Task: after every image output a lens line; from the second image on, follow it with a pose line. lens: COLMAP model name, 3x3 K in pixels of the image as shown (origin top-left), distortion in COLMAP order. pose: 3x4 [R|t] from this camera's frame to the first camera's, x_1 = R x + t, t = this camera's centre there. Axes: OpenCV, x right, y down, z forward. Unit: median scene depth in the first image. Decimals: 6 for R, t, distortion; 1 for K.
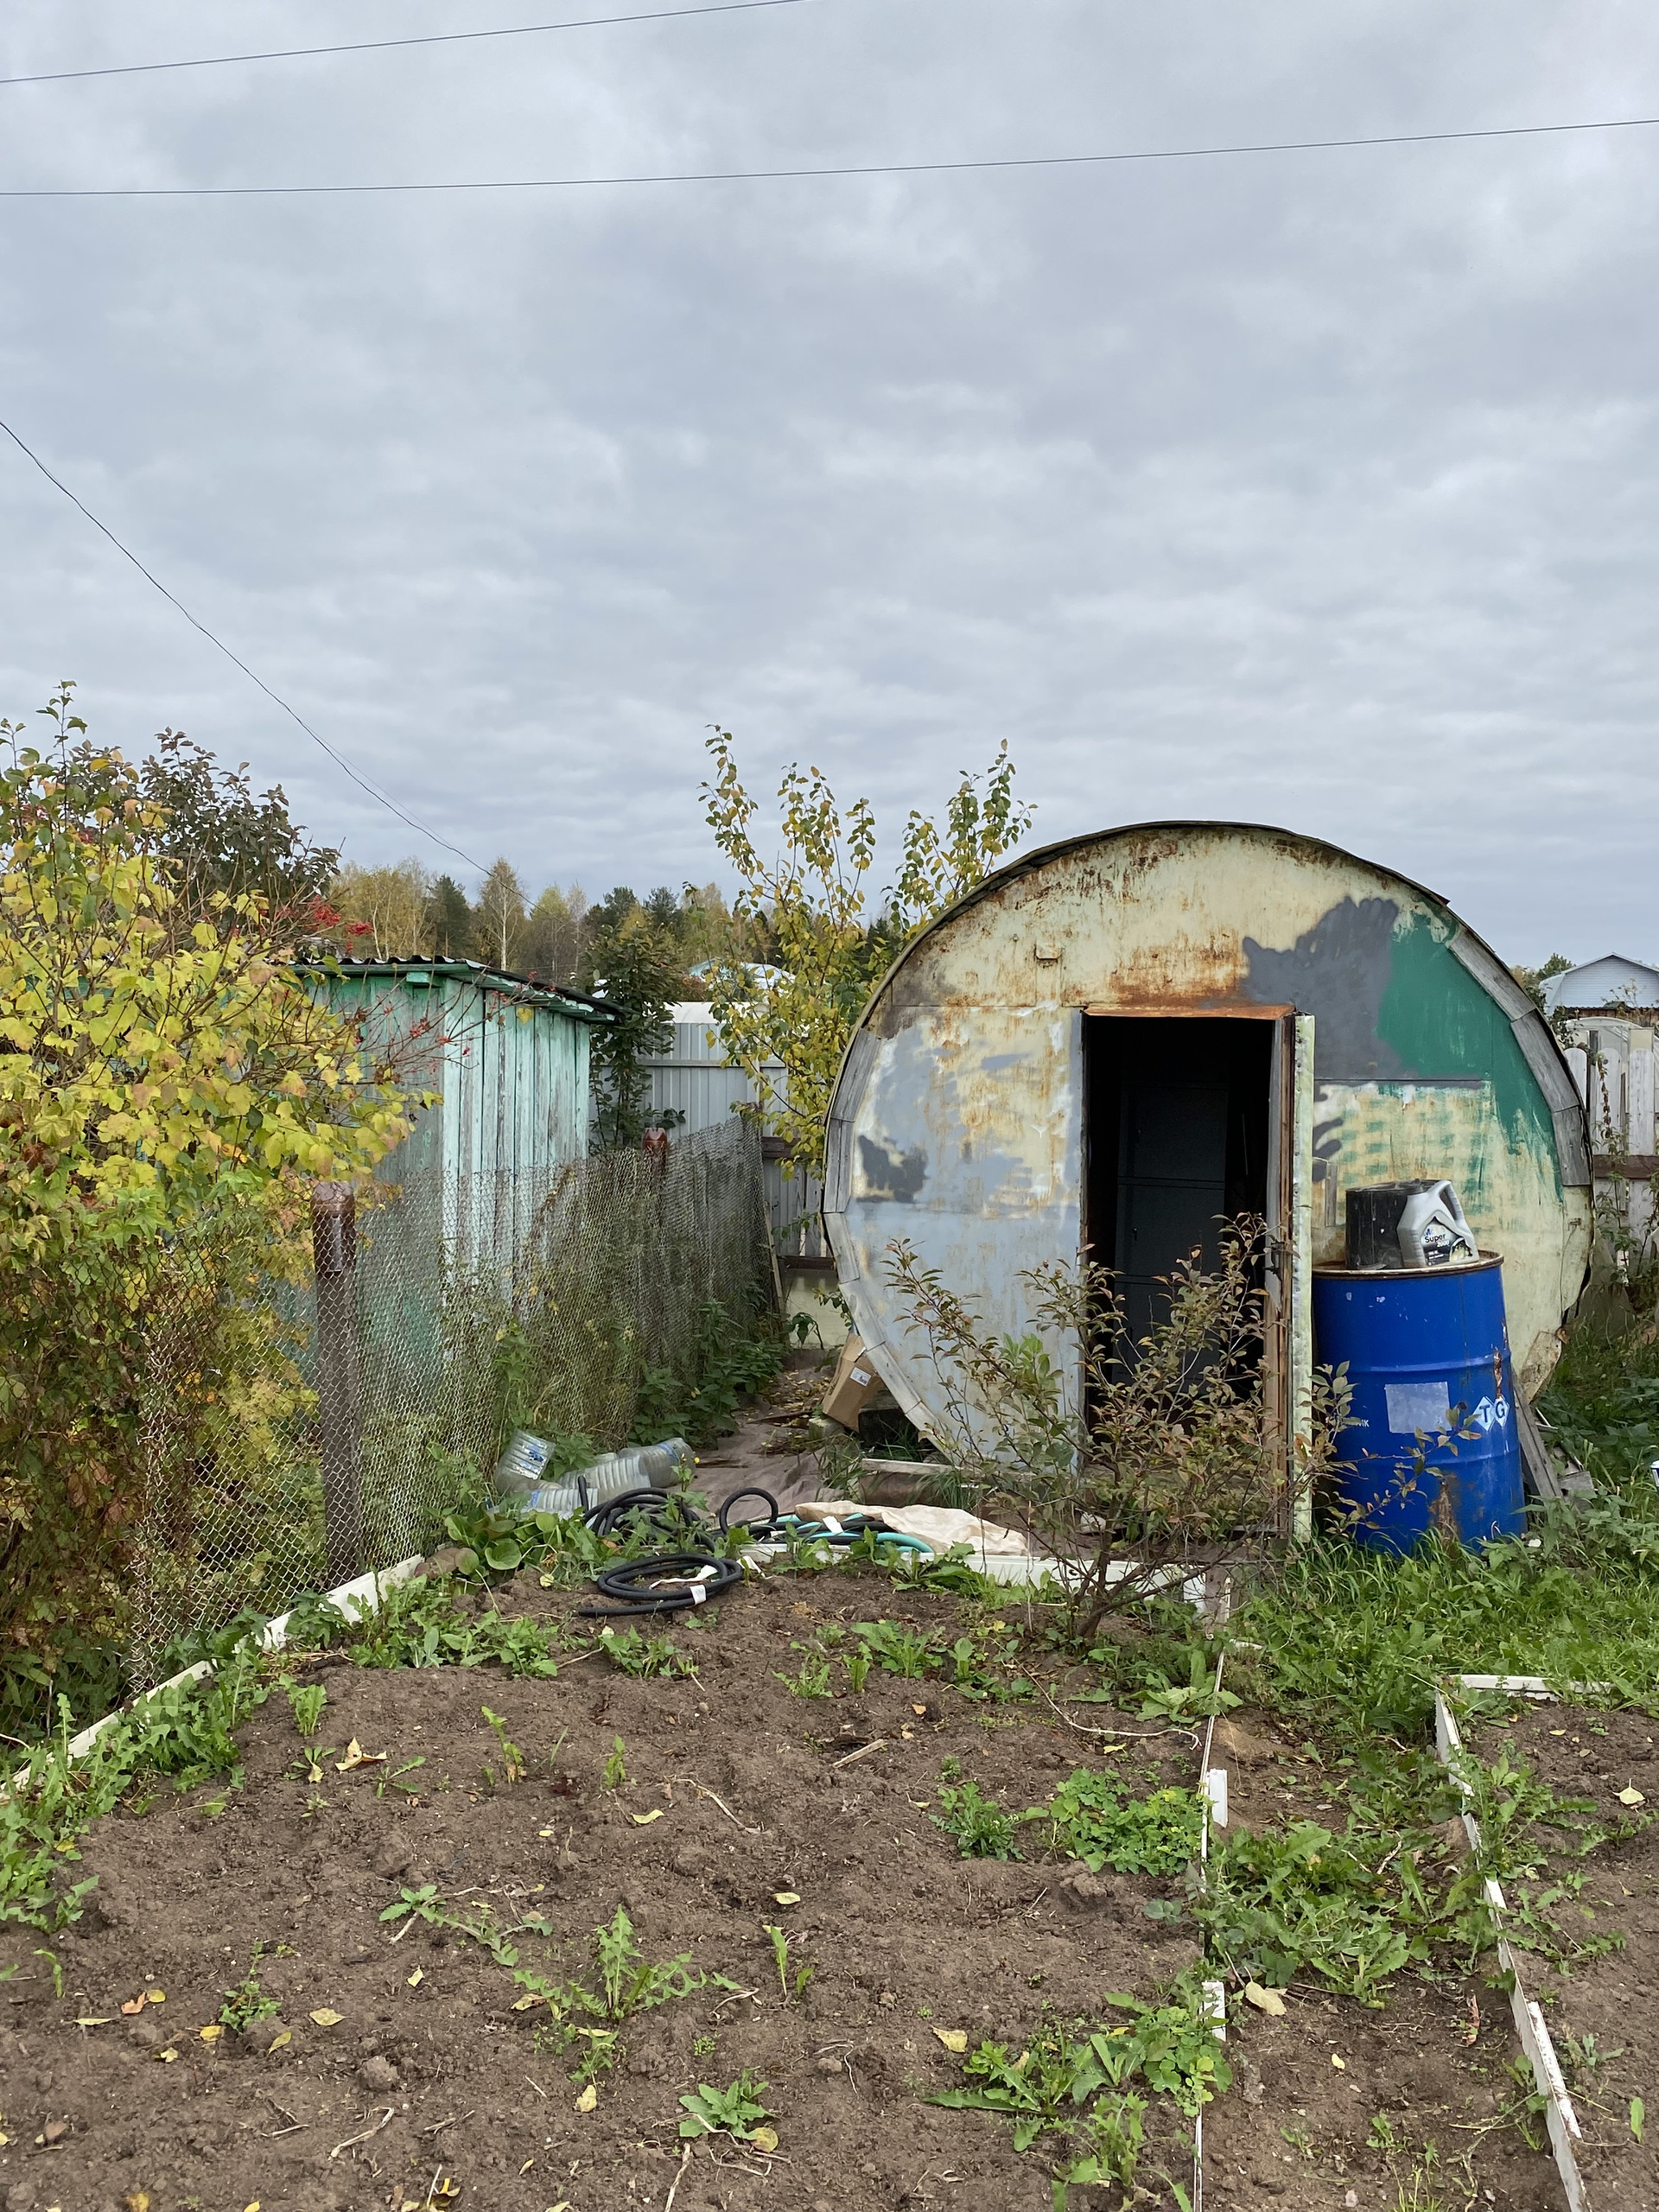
lens RADIAL K [[1934.8, 0, 805.8], [0, 1934.8, 1078.6], [0, 0, 1]] dist [0.044158, -0.066643]
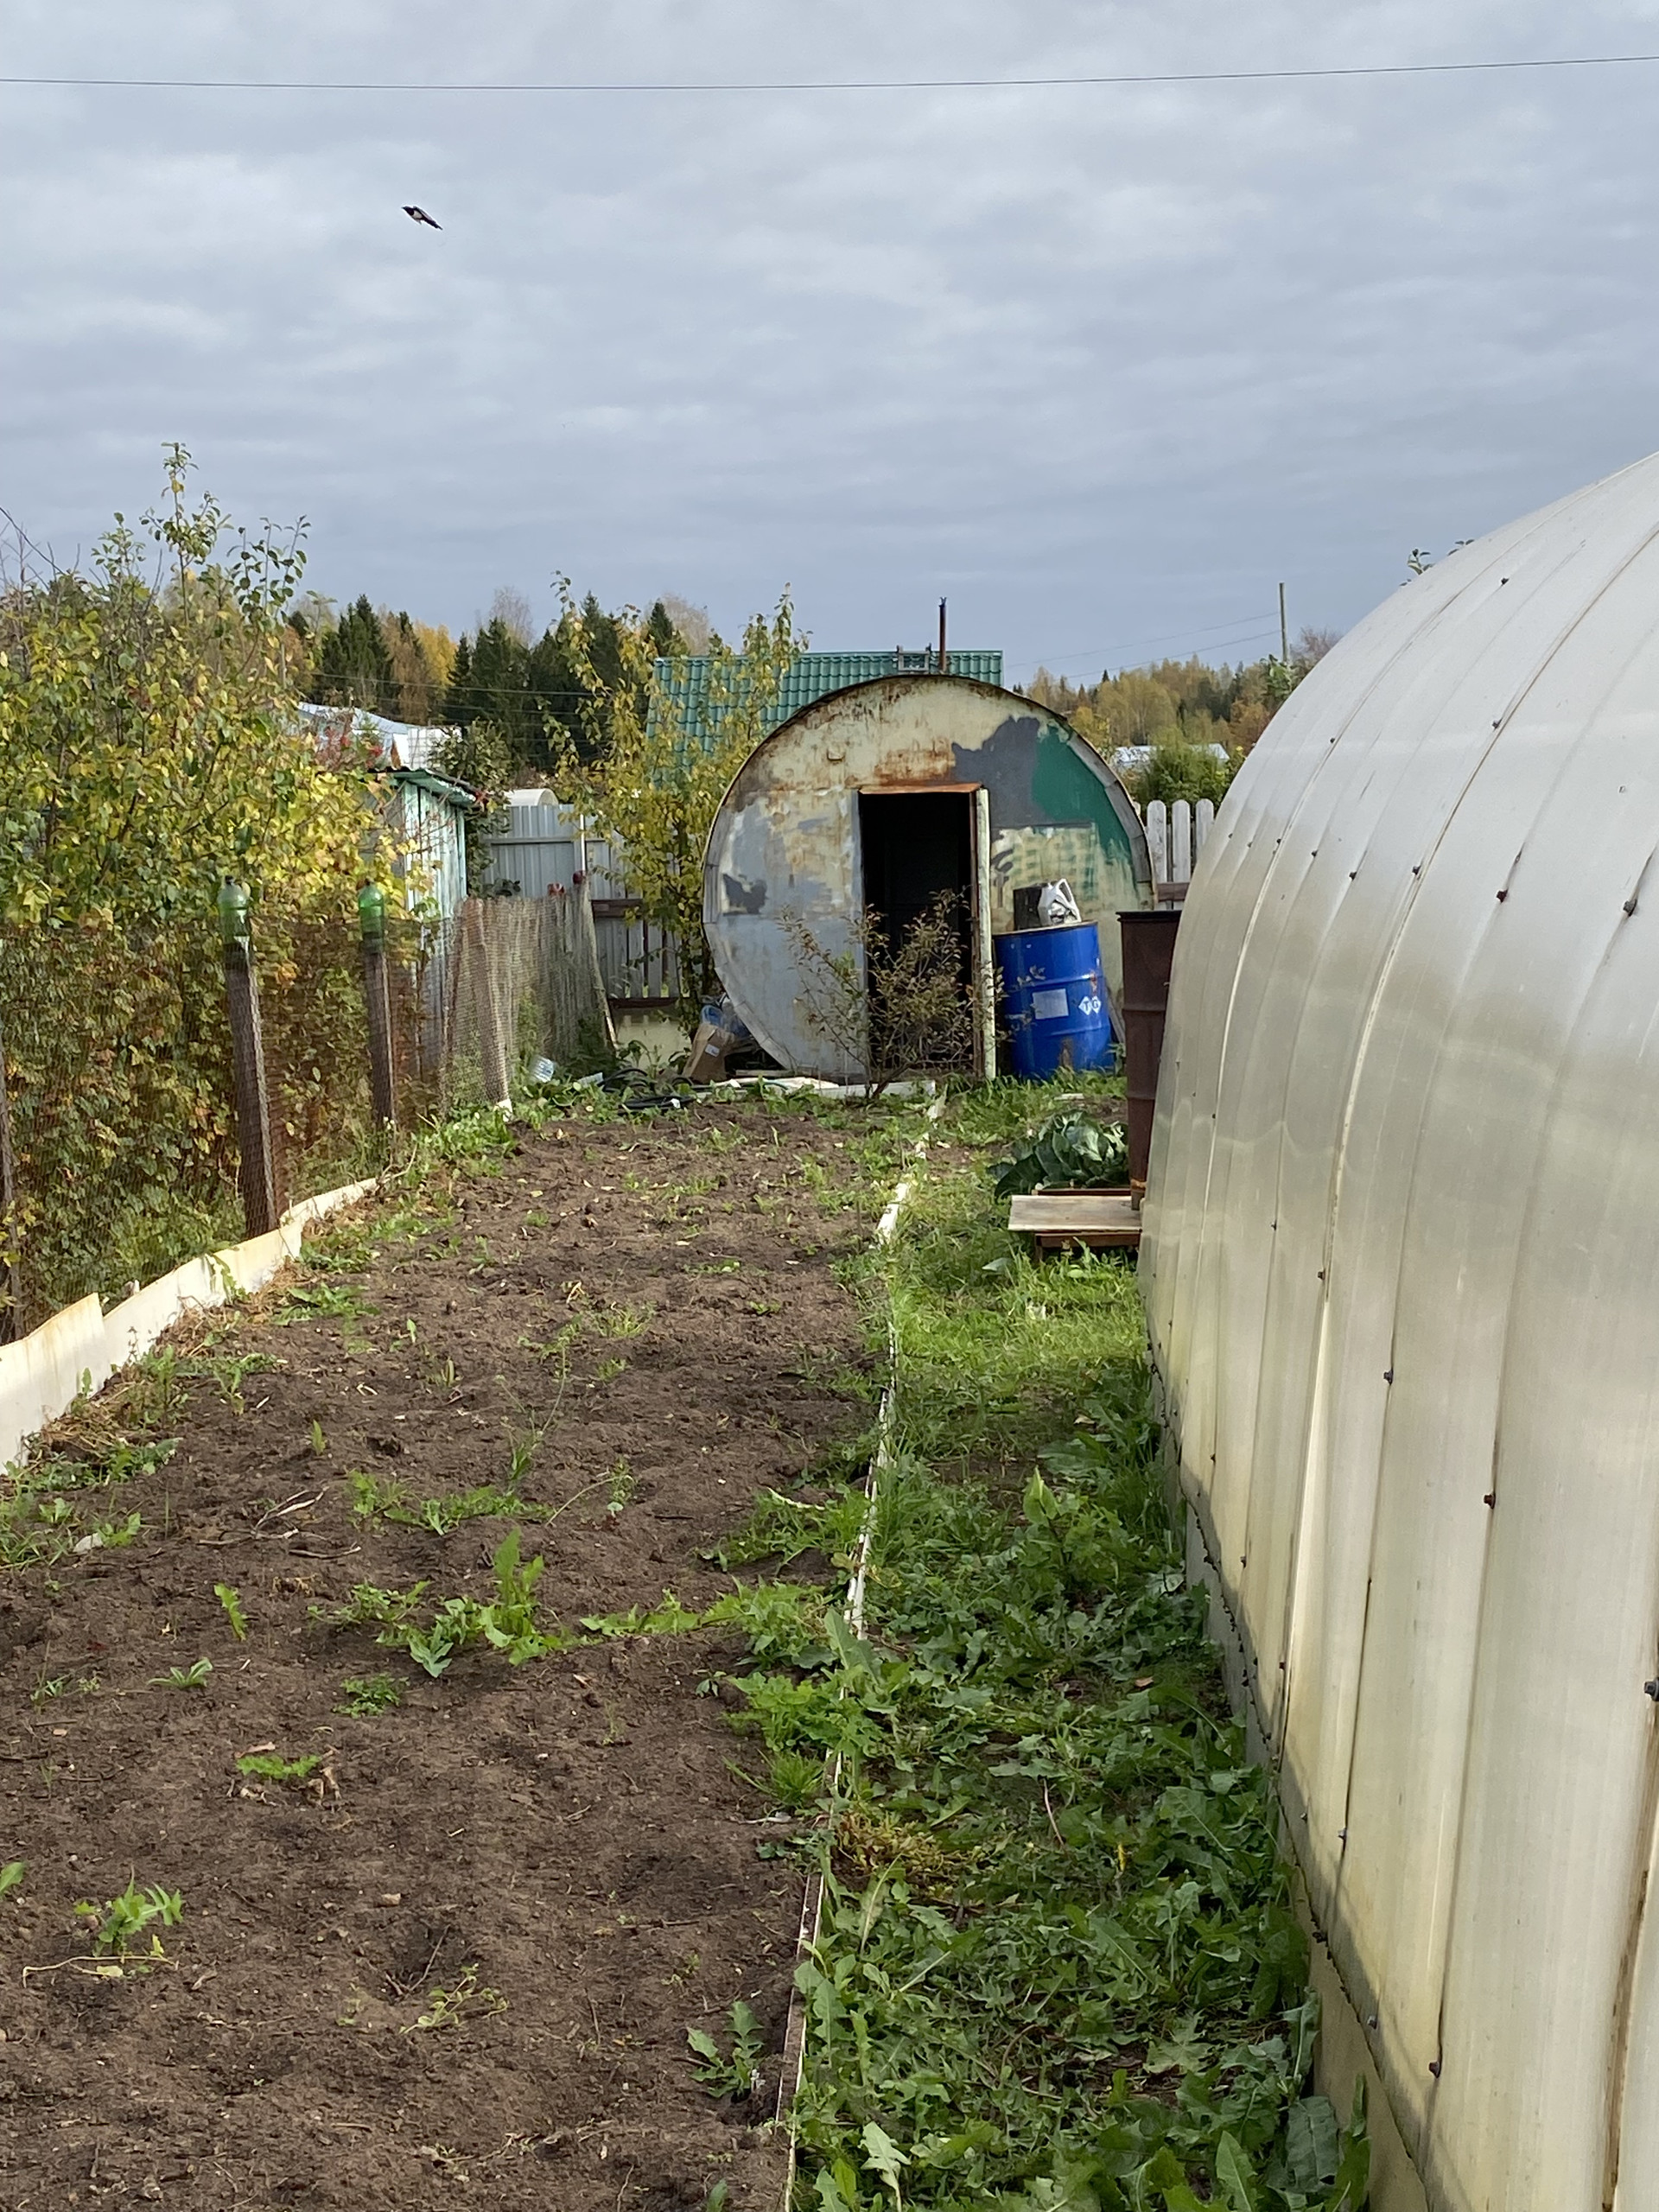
lens RADIAL K [[2971.5, 0, 843.6], [0, 2971.5, 1118.6], [0, 0, 1]] dist [0.035145, 0.000000]
pose [[0.988051, -0.055337, 0.143854, -0.248760], [0.043193, 0.995340, 0.086212, 0.024130], [-0.147954, -0.078968, 0.985836, -1.513814]]
